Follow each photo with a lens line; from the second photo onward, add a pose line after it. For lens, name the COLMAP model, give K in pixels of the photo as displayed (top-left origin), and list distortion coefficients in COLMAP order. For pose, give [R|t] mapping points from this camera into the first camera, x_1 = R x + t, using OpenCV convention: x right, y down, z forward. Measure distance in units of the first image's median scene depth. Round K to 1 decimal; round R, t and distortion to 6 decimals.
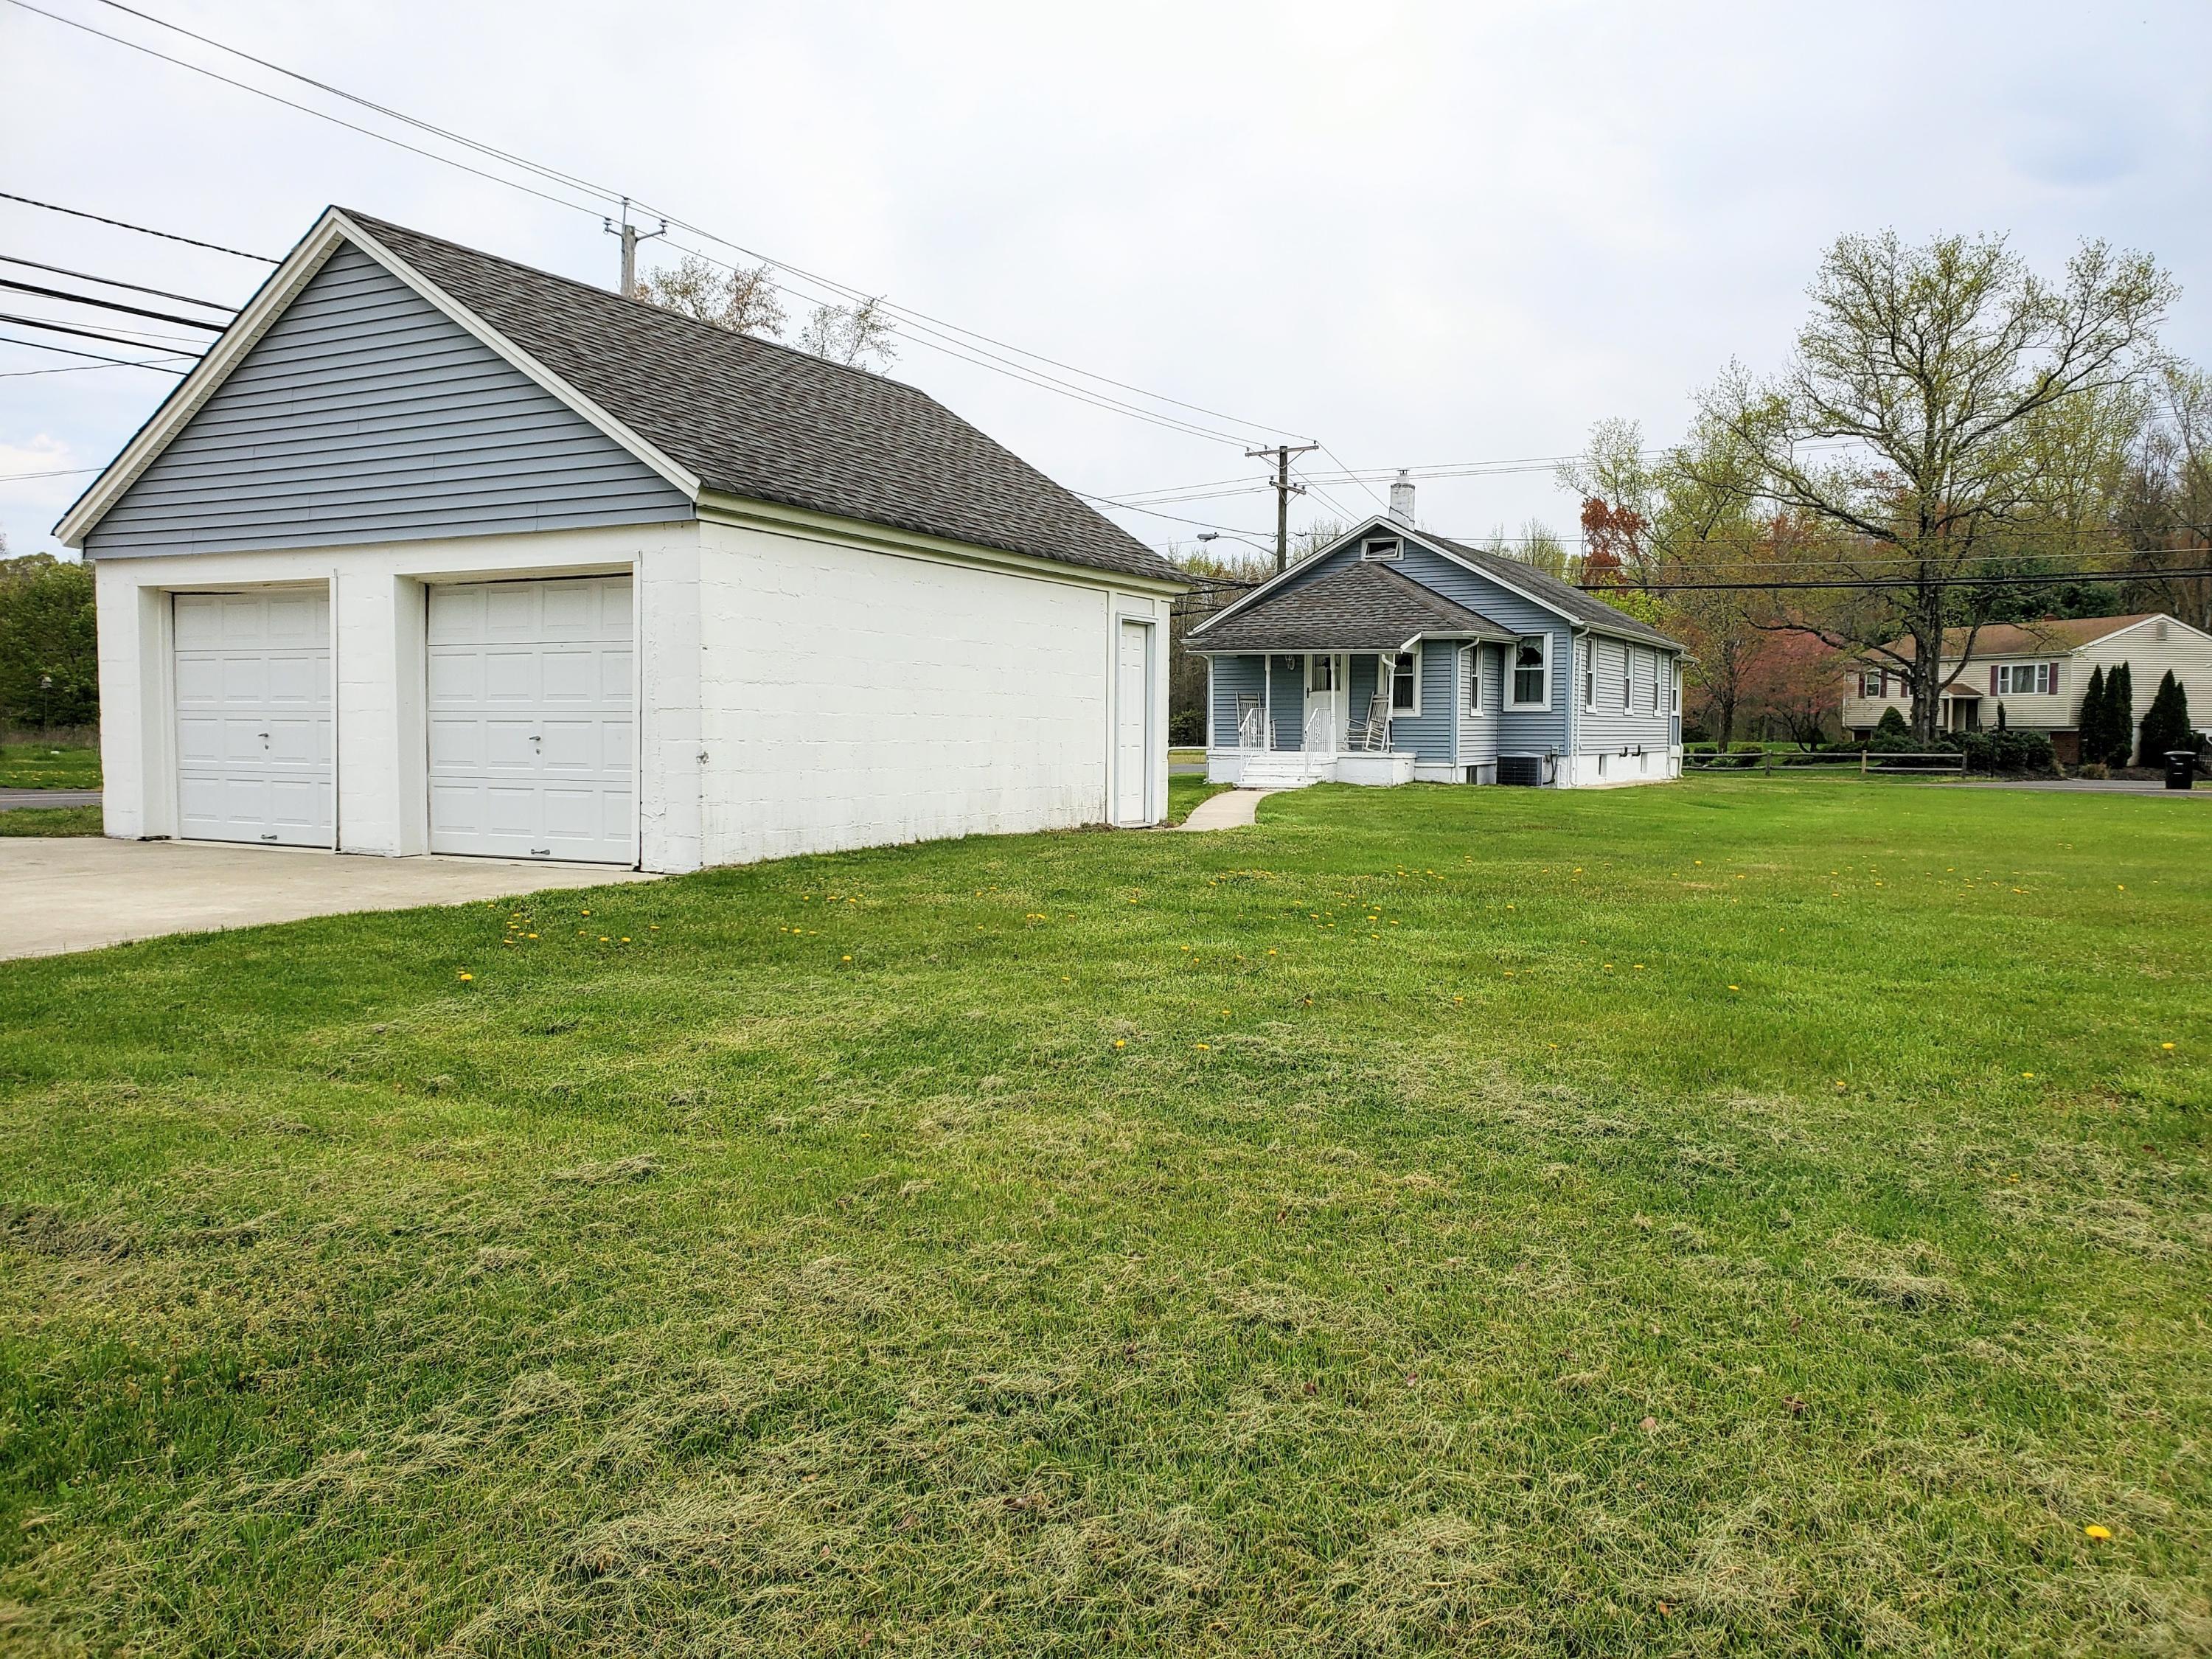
lens RADIAL K [[1720.5, 0, 1104.8], [0, 1720.5, 835.8], [0, 0, 1]] dist [0.042736, -0.042462]
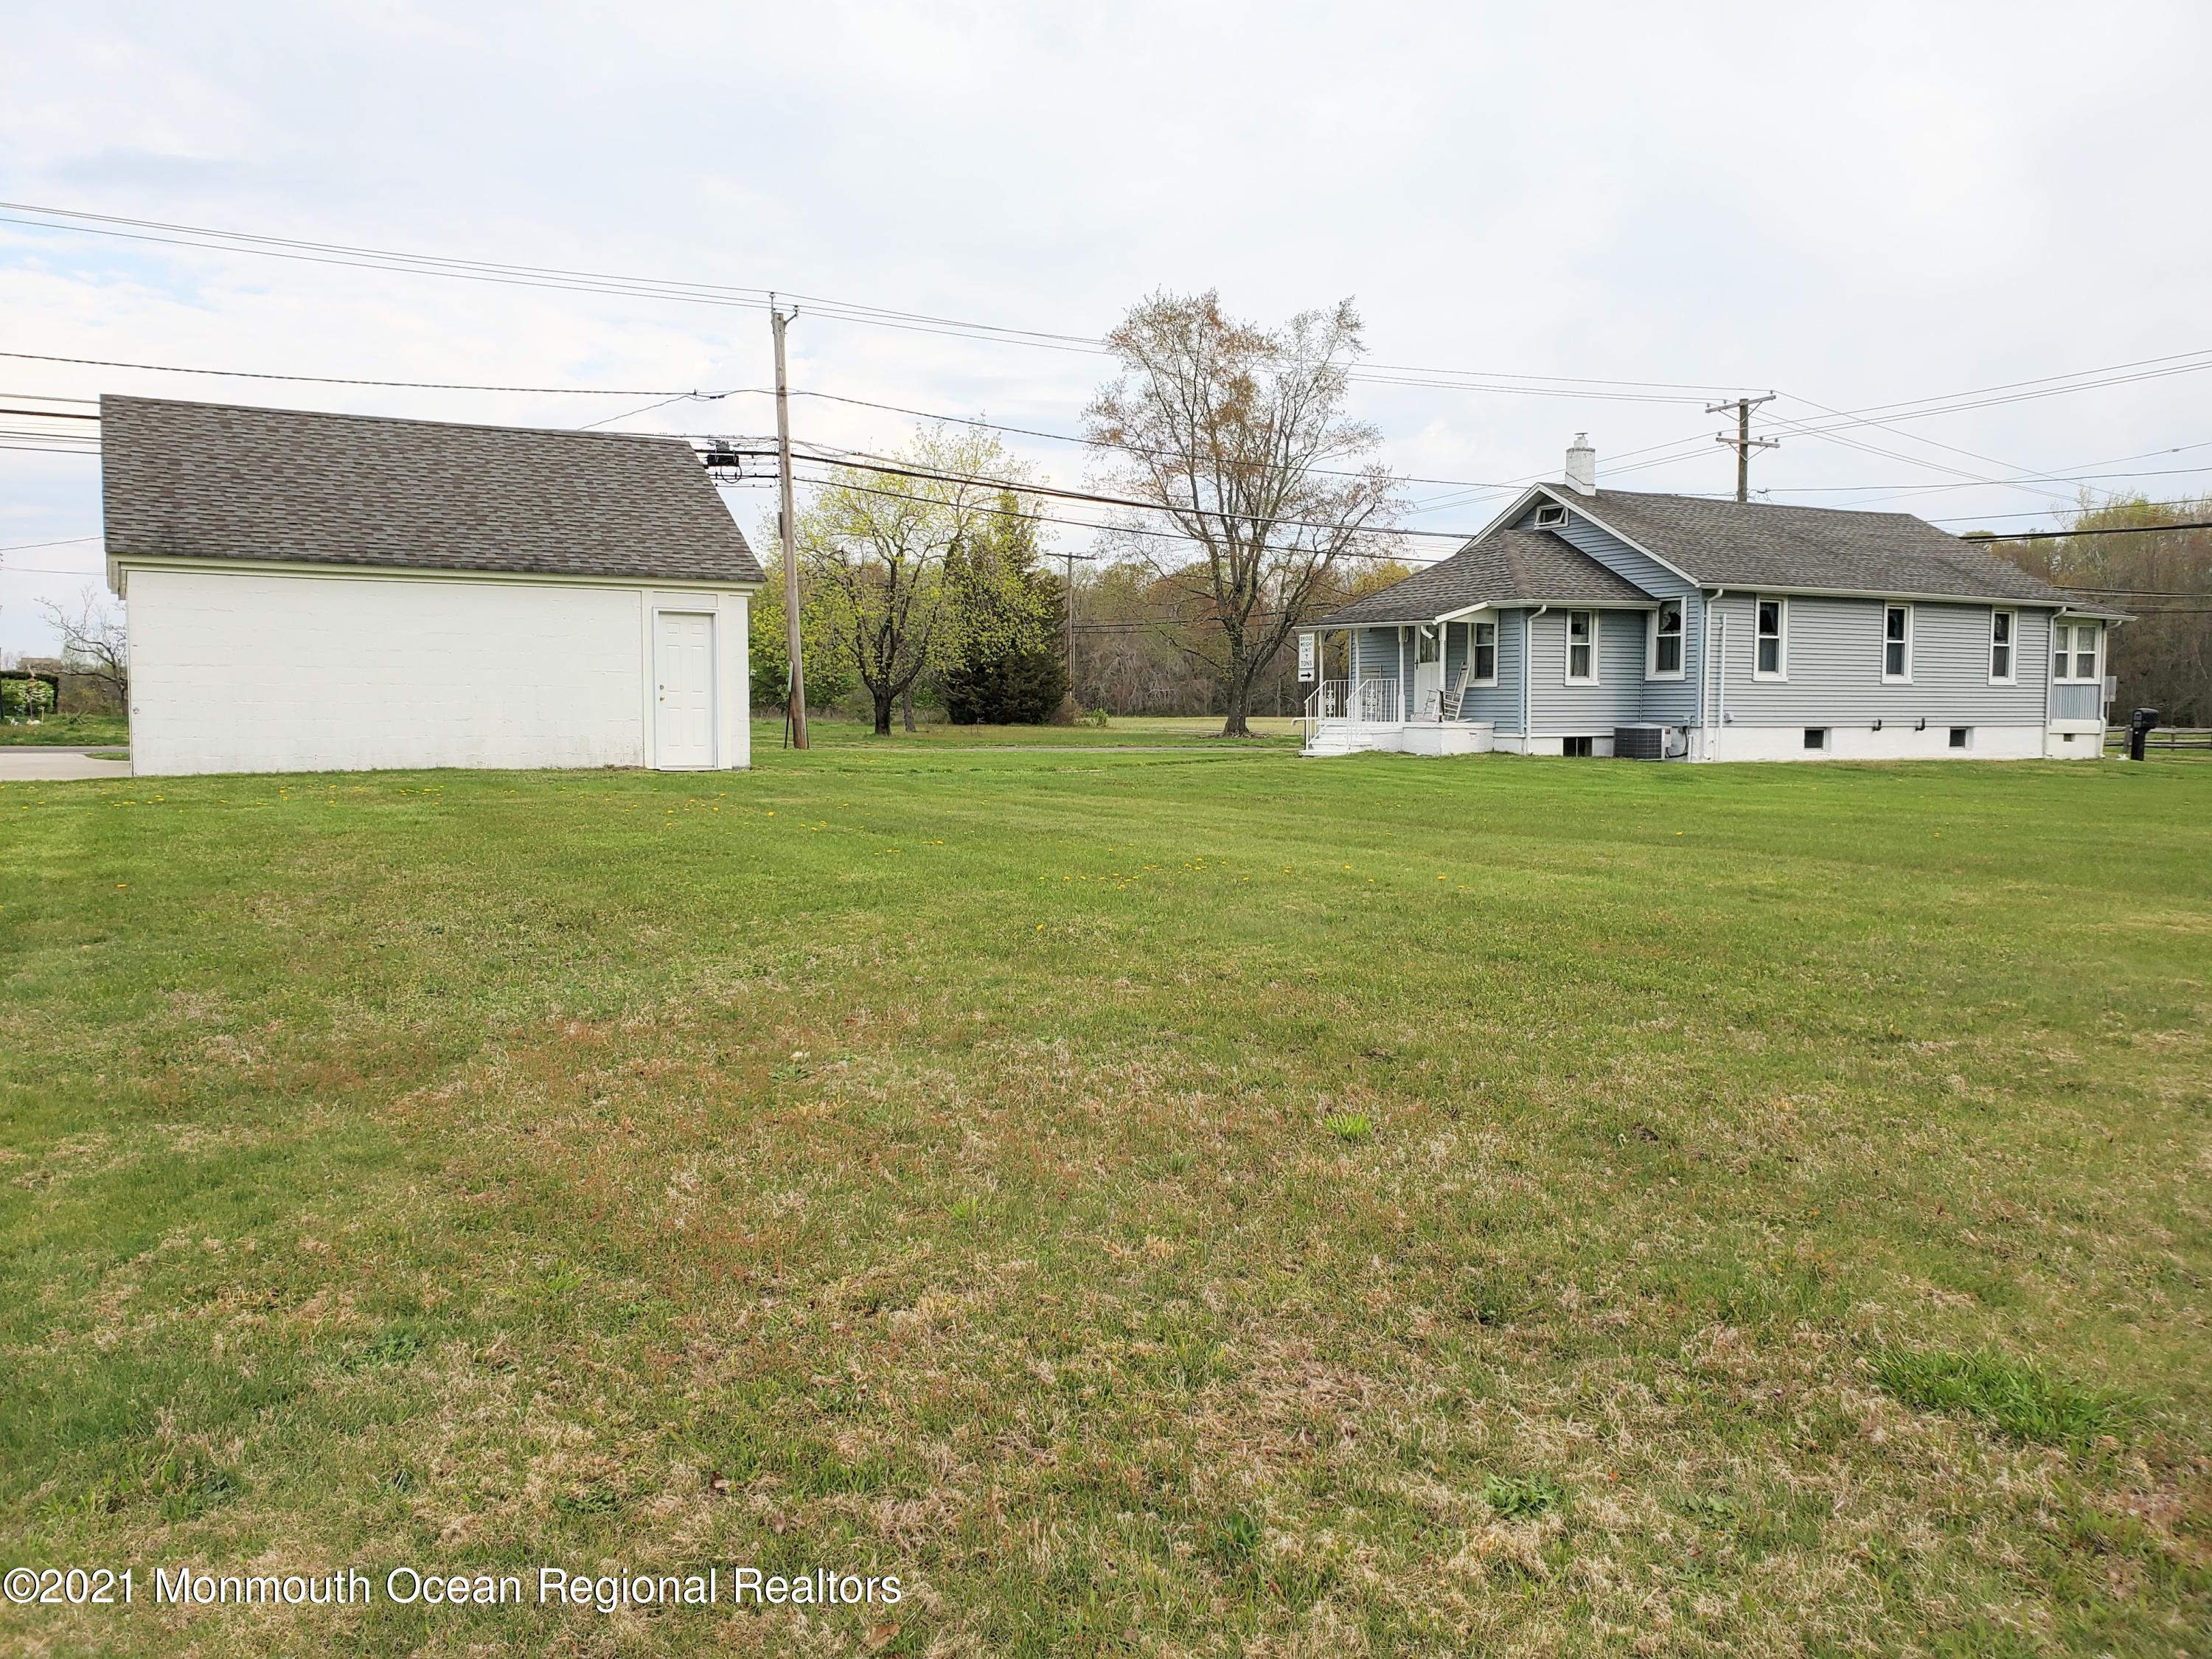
lens RADIAL K [[1720.5, 0, 1068.8], [0, 1720.5, 833.3], [0, 0, 1]] dist [0.042736, -0.042462]
pose [[0.838672, 0.036833, -0.543390, 0.492877], [-0.032176, 0.999319, 0.018078, 0.005063], [0.543686, 0.002323, 0.839286, 0.027944]]
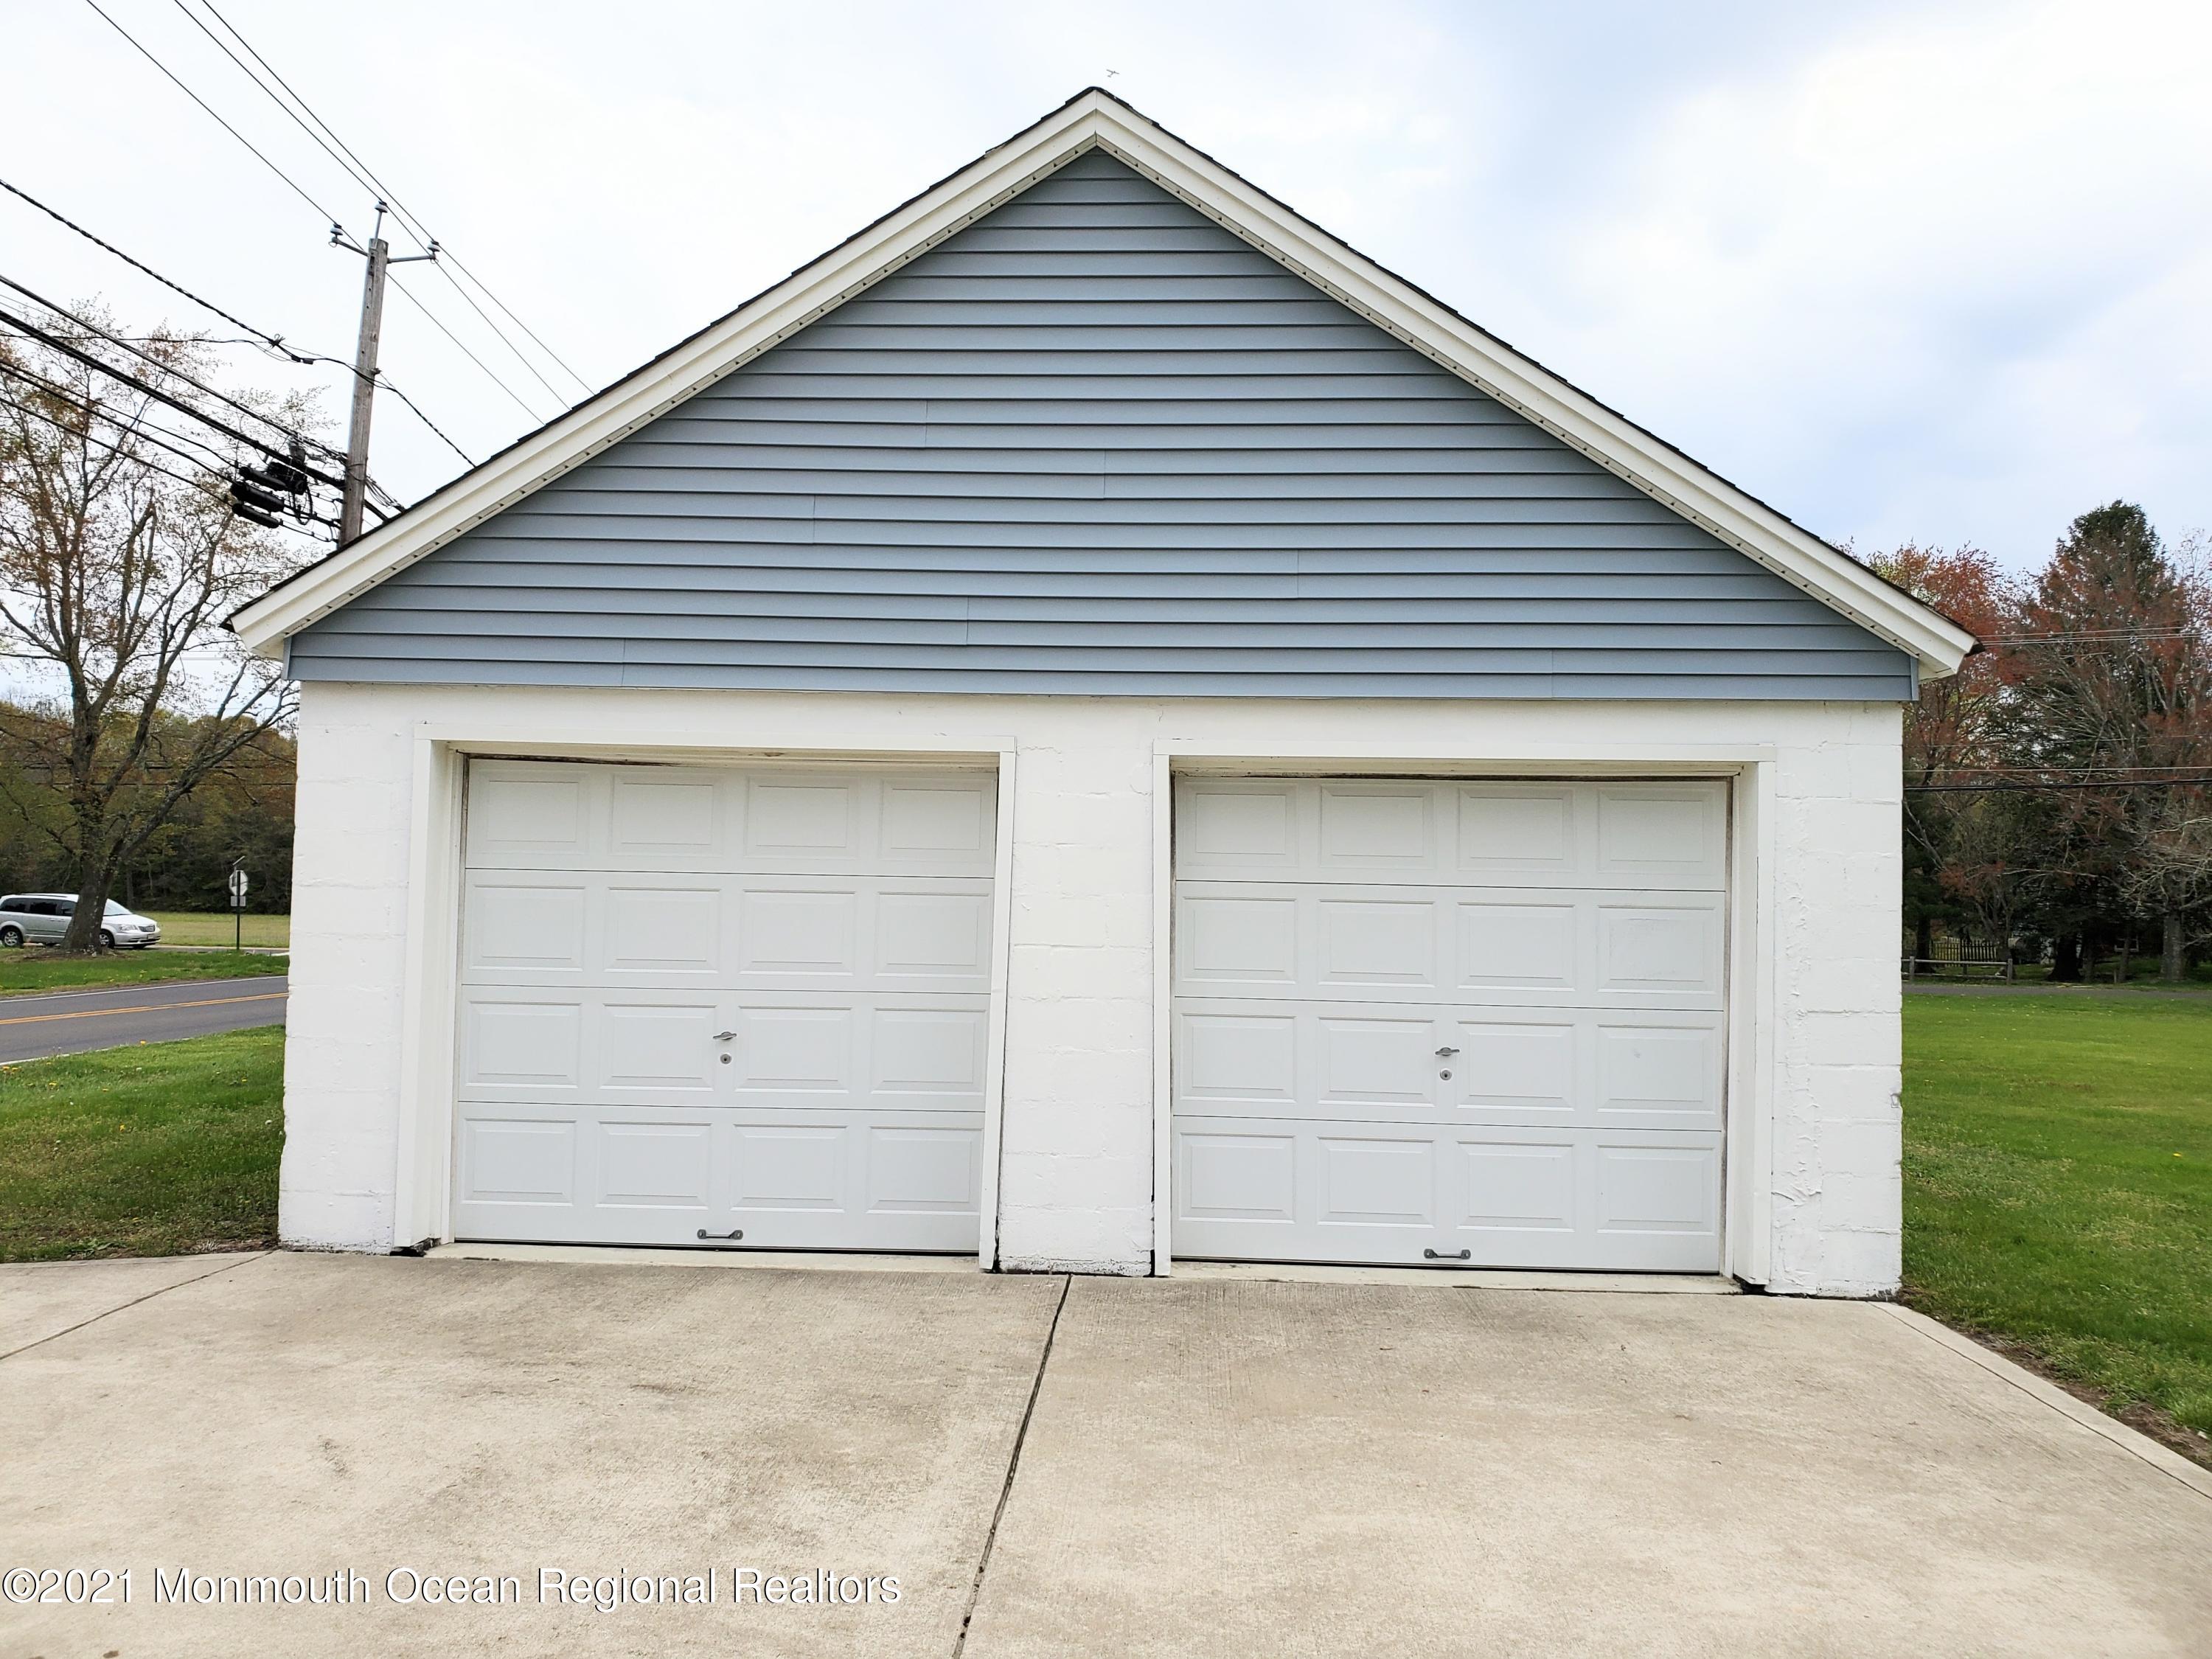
lens RADIAL K [[1720.5, 0, 1099.5], [0, 1720.5, 821.0], [0, 0, 1]] dist [0.042736, -0.042462]
pose [[0.898552, 0.030747, 0.437788, -0.247635], [0.014550, 0.994907, -0.099738, -0.027967], [-0.438625, 0.095990, 0.893529, 0.194055]]
